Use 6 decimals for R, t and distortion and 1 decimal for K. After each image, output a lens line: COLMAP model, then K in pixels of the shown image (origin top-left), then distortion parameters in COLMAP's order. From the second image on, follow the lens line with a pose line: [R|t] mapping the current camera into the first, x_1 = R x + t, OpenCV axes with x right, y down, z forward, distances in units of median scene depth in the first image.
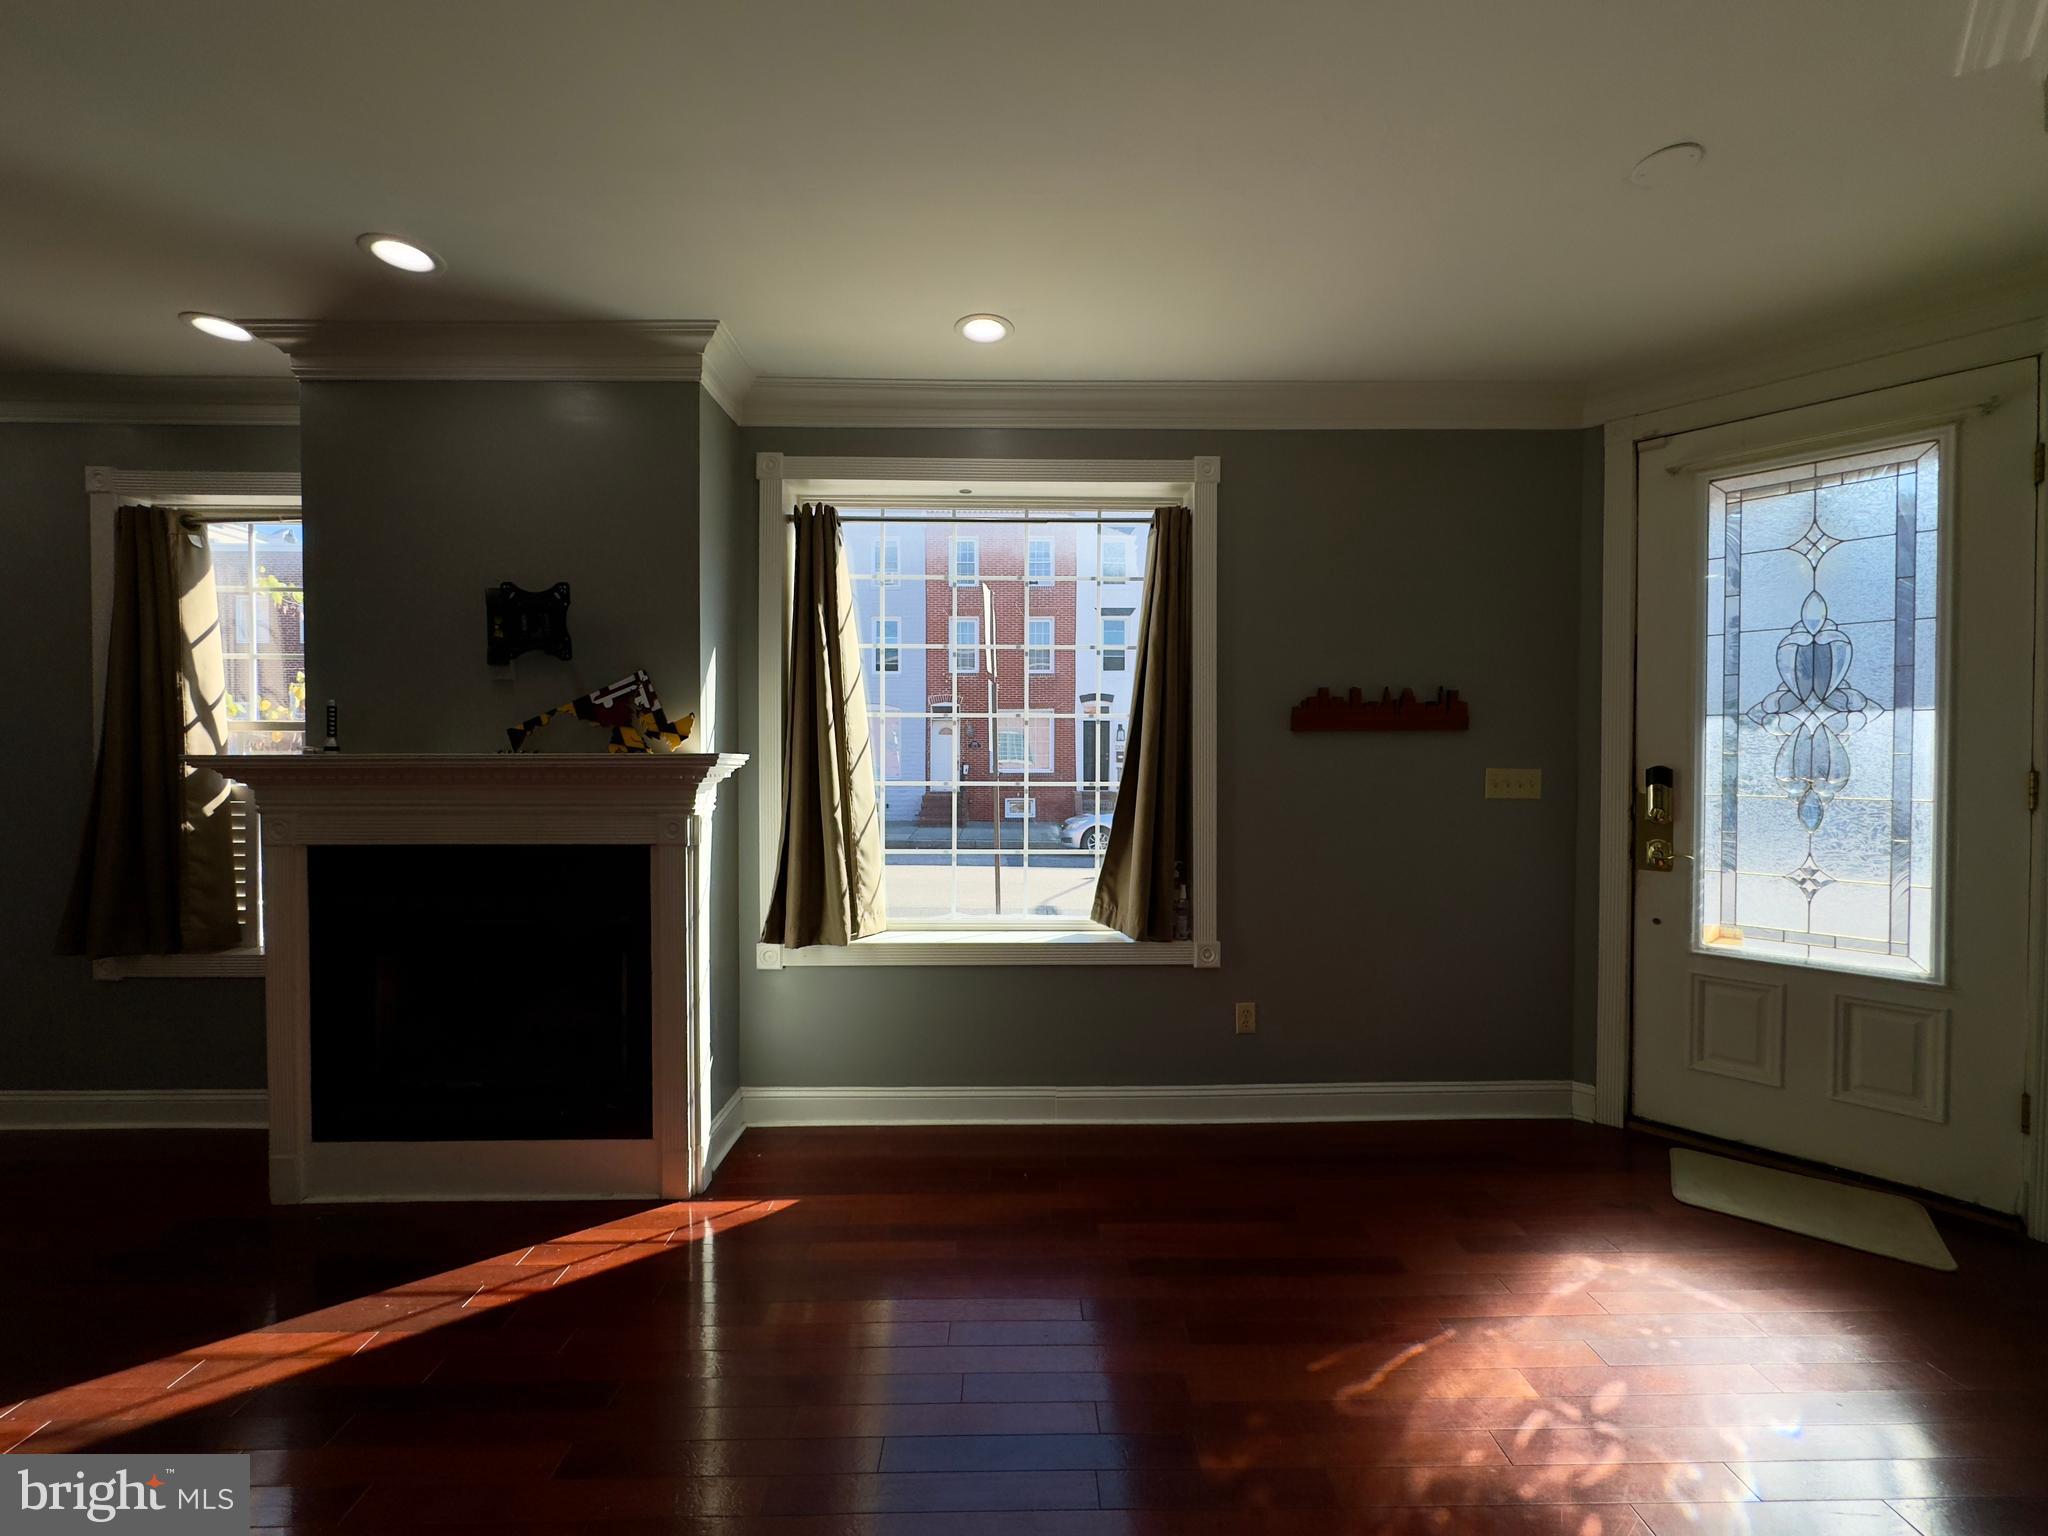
lens RADIAL K [[821.3, 0, 1024.0], [0, 821.3, 768.0], [0, 0, 1]] dist [-0.001649, 0.000097]
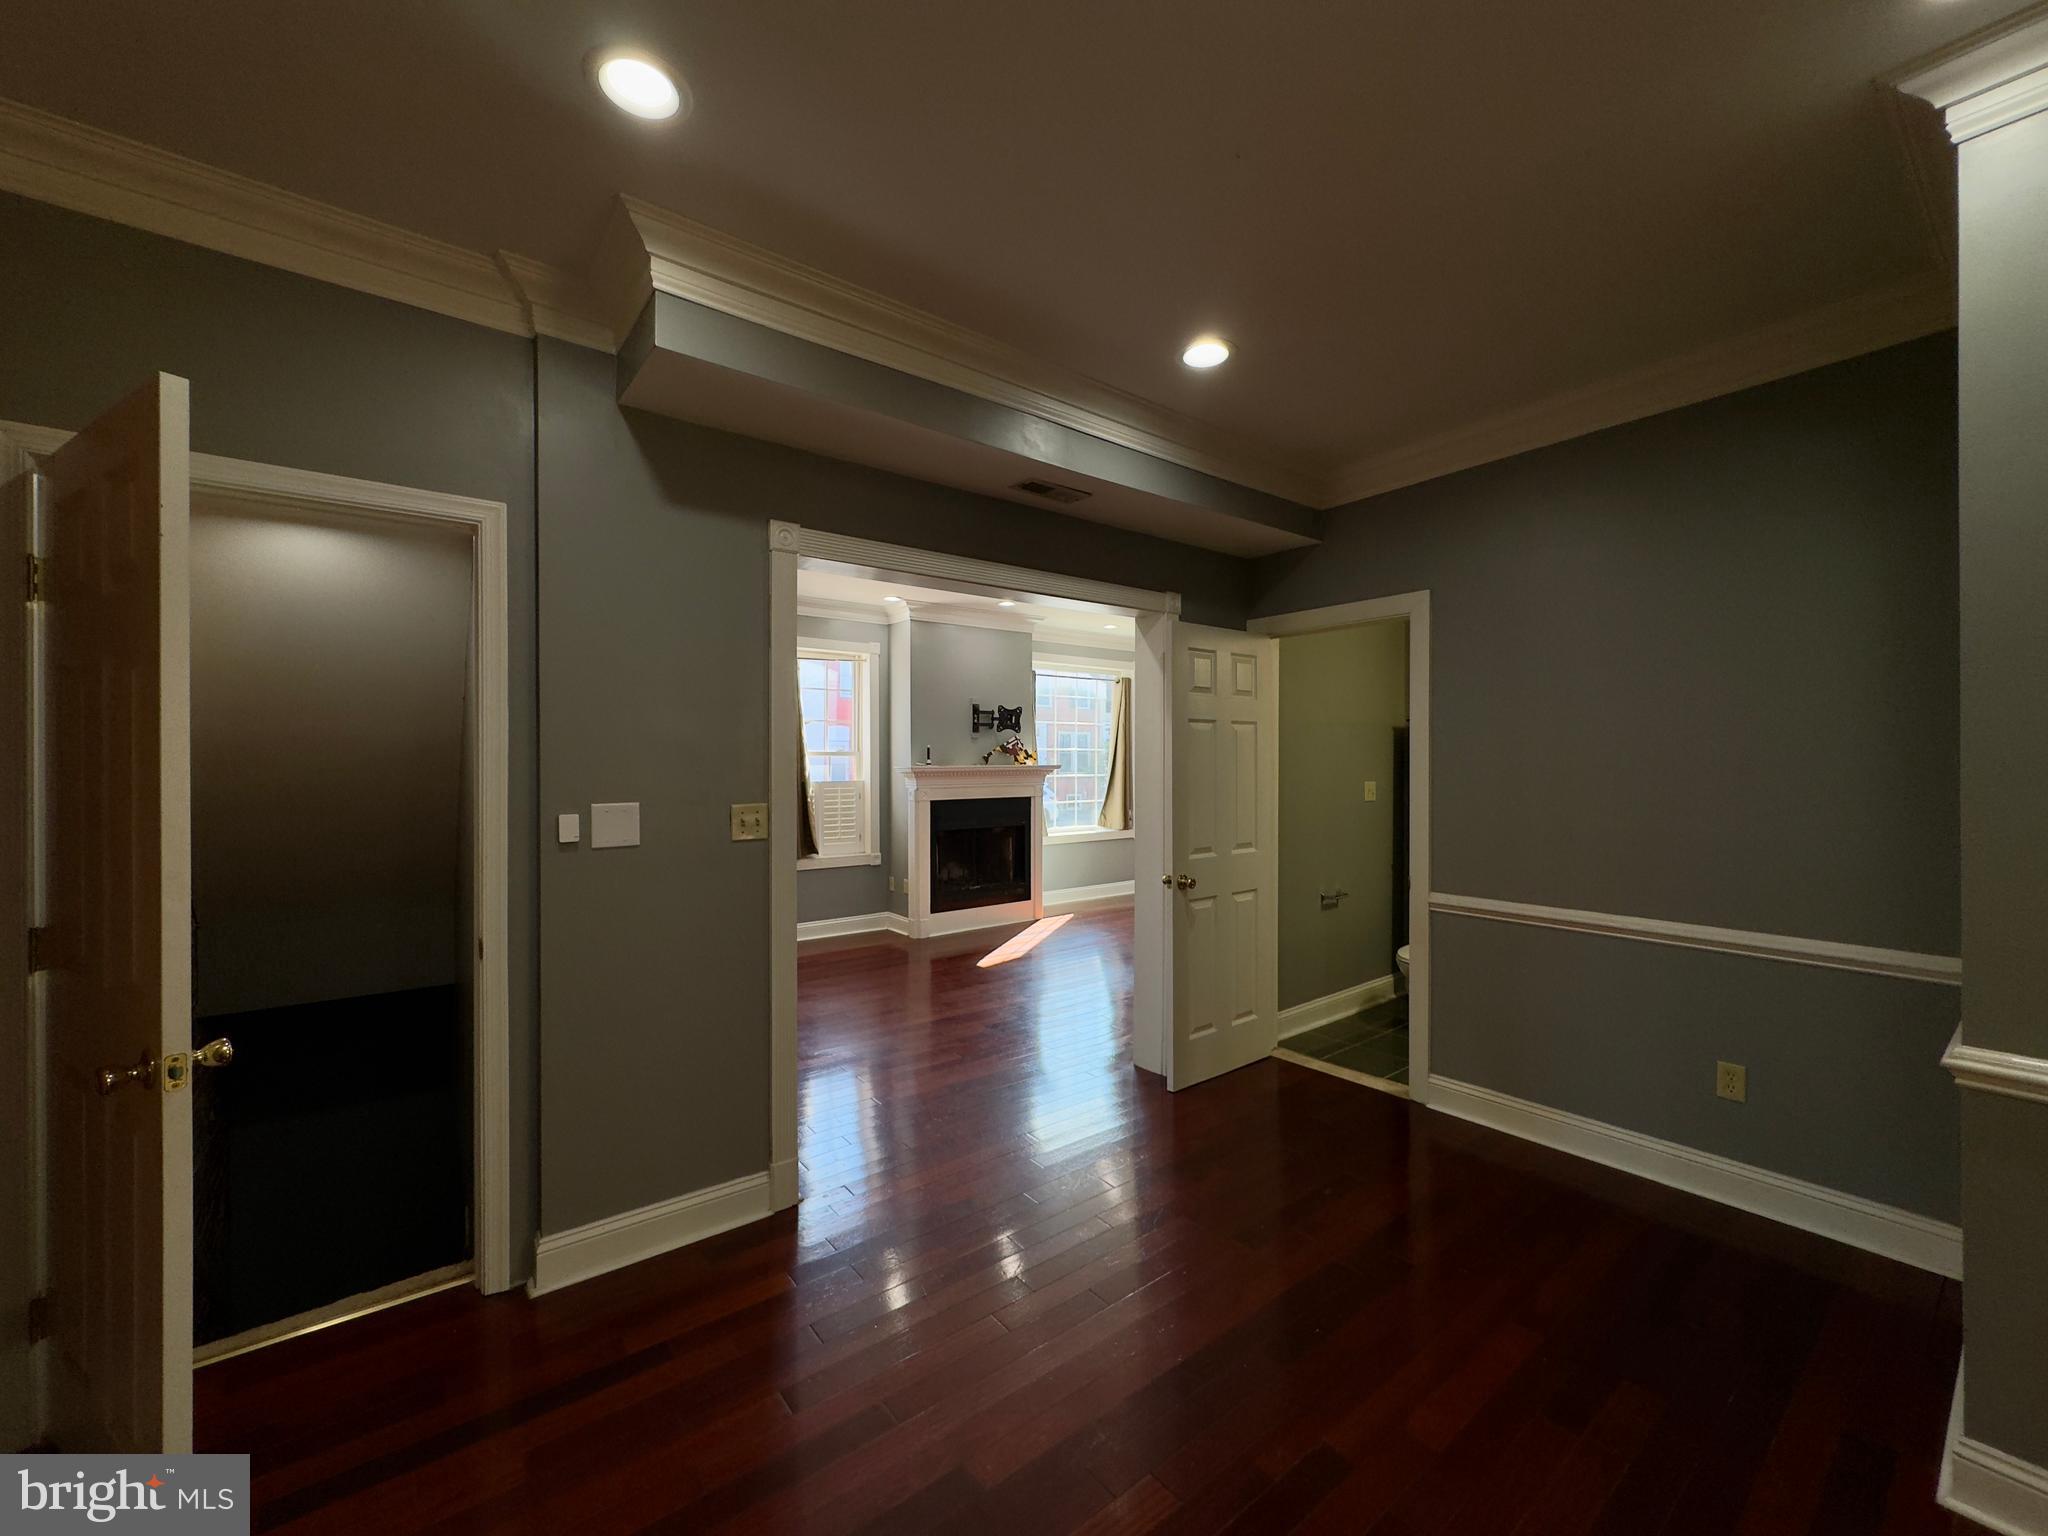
lens RADIAL K [[815.0, 0, 1024.0], [0, 815.0, 768.0], [0, 0, 1]] dist [-0.001937, 0.000591]
pose [[0.798679, -0.007666, 0.601708, -1.970252], [0.016118, 0.999833, -0.008656, 0.015504], [-0.601541, 0.016612, 0.798669, -1.136237]]
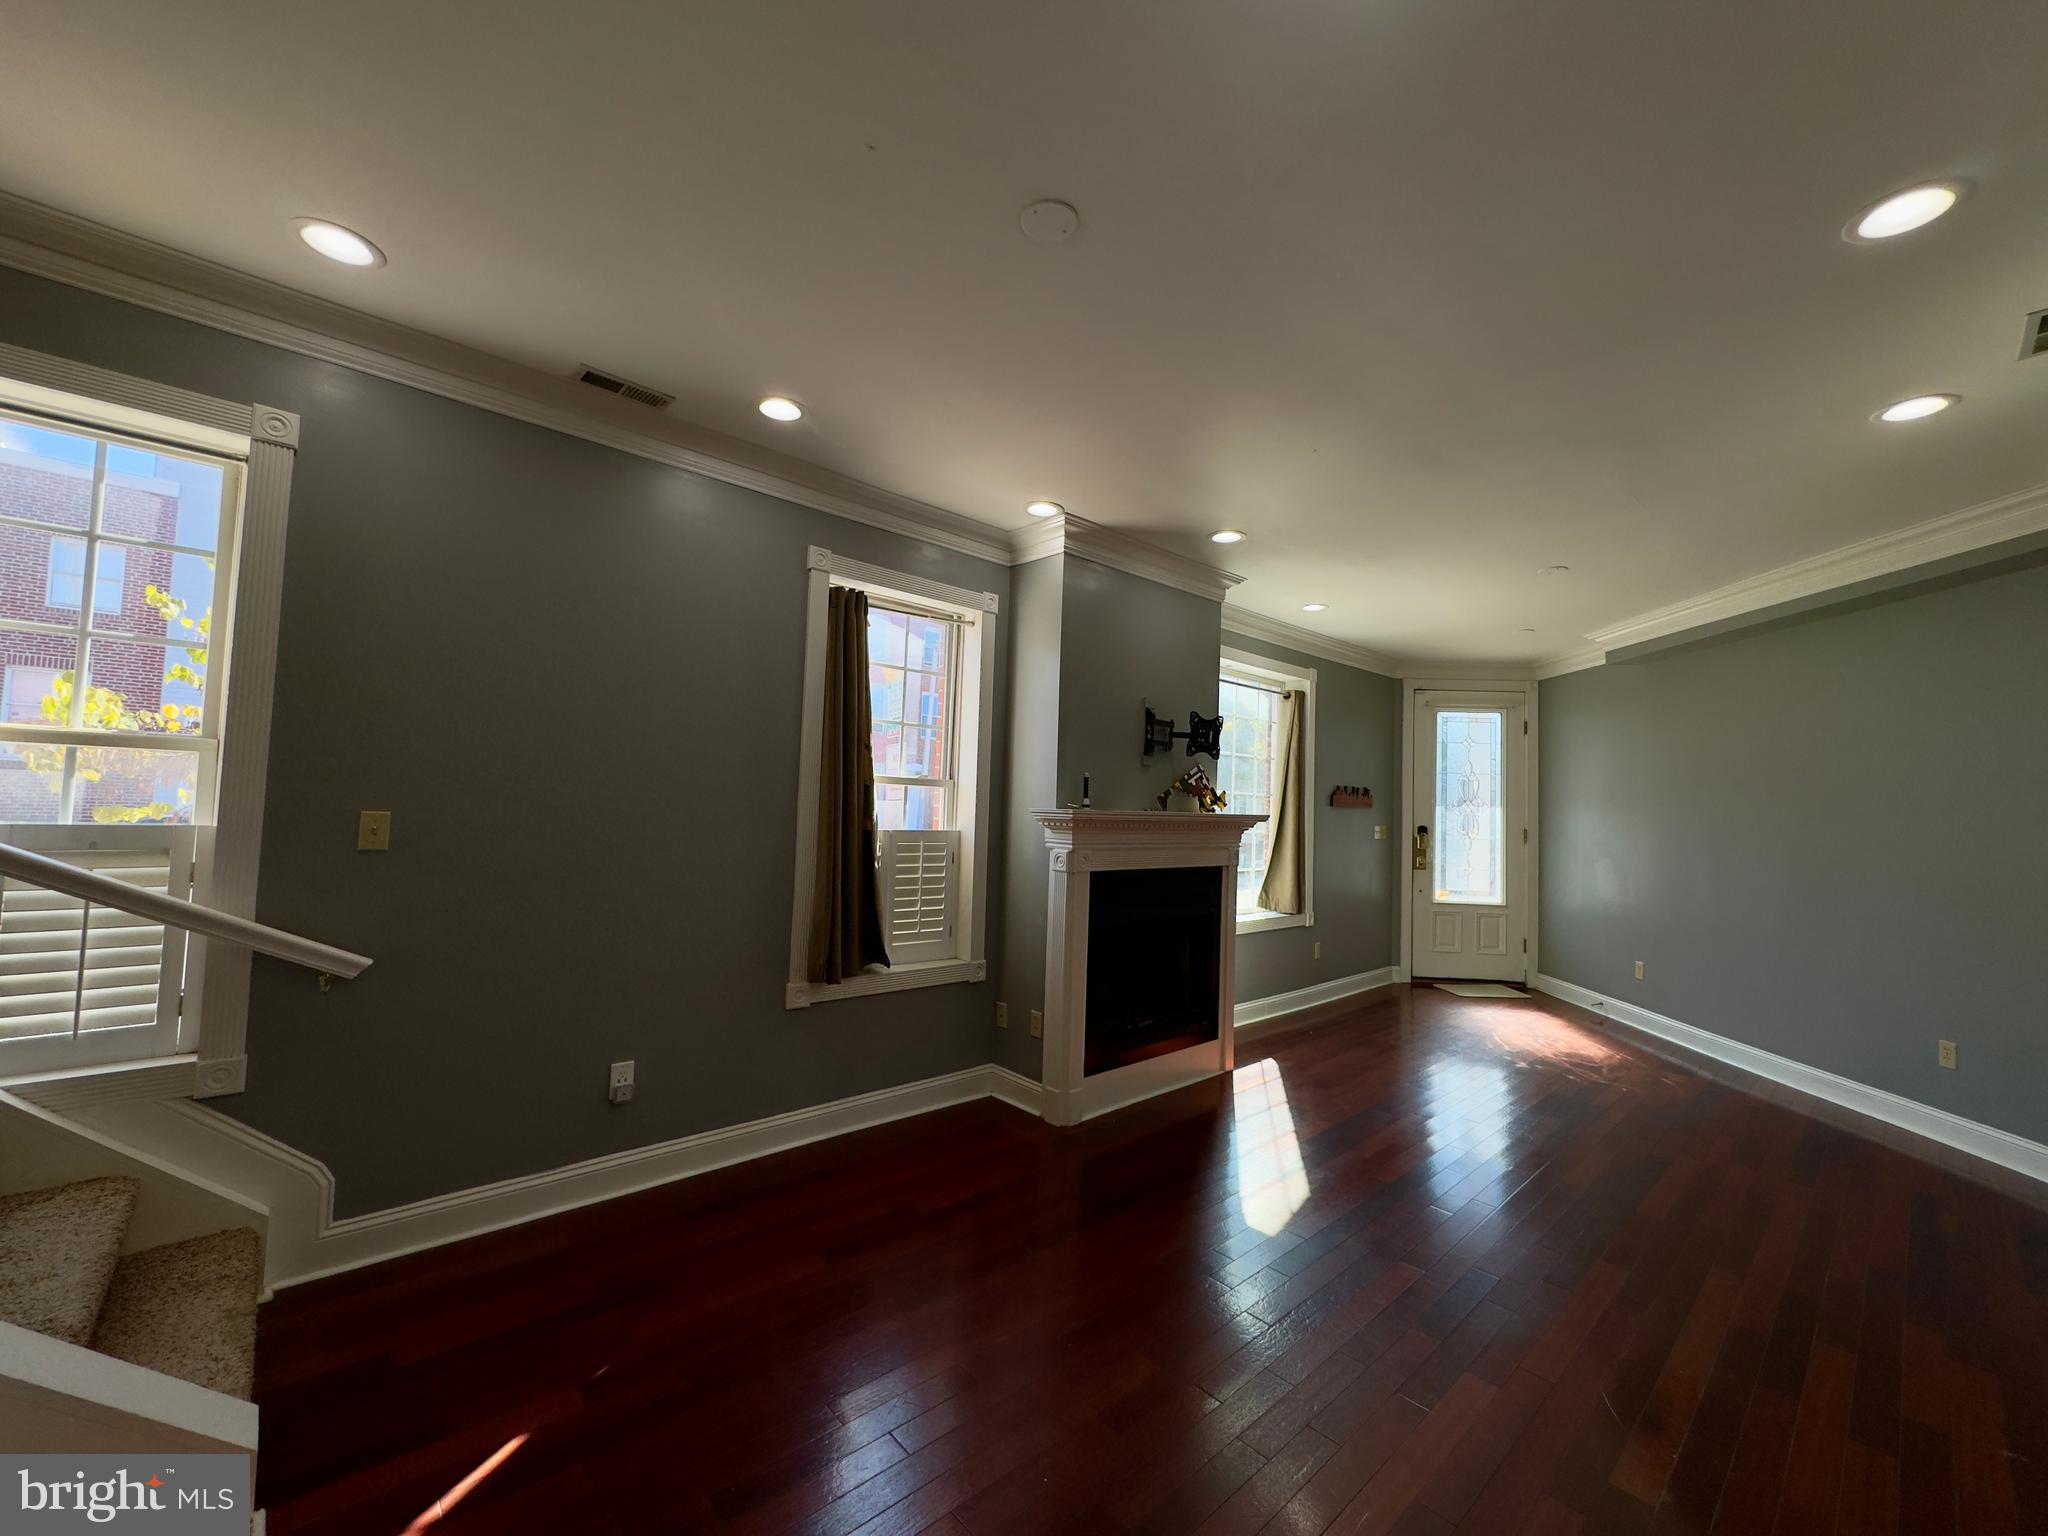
lens RADIAL K [[821.3, 0, 1024.0], [0, 821.3, 768.0], [0, 0, 1]] dist [-0.001649, 0.000097]
pose [[0.750063, 0.056126, 0.658981, -1.737629], [-0.020739, 0.997899, -0.061387, 0.001341], [-0.661042, 0.032378, 0.749650, -0.031154]]
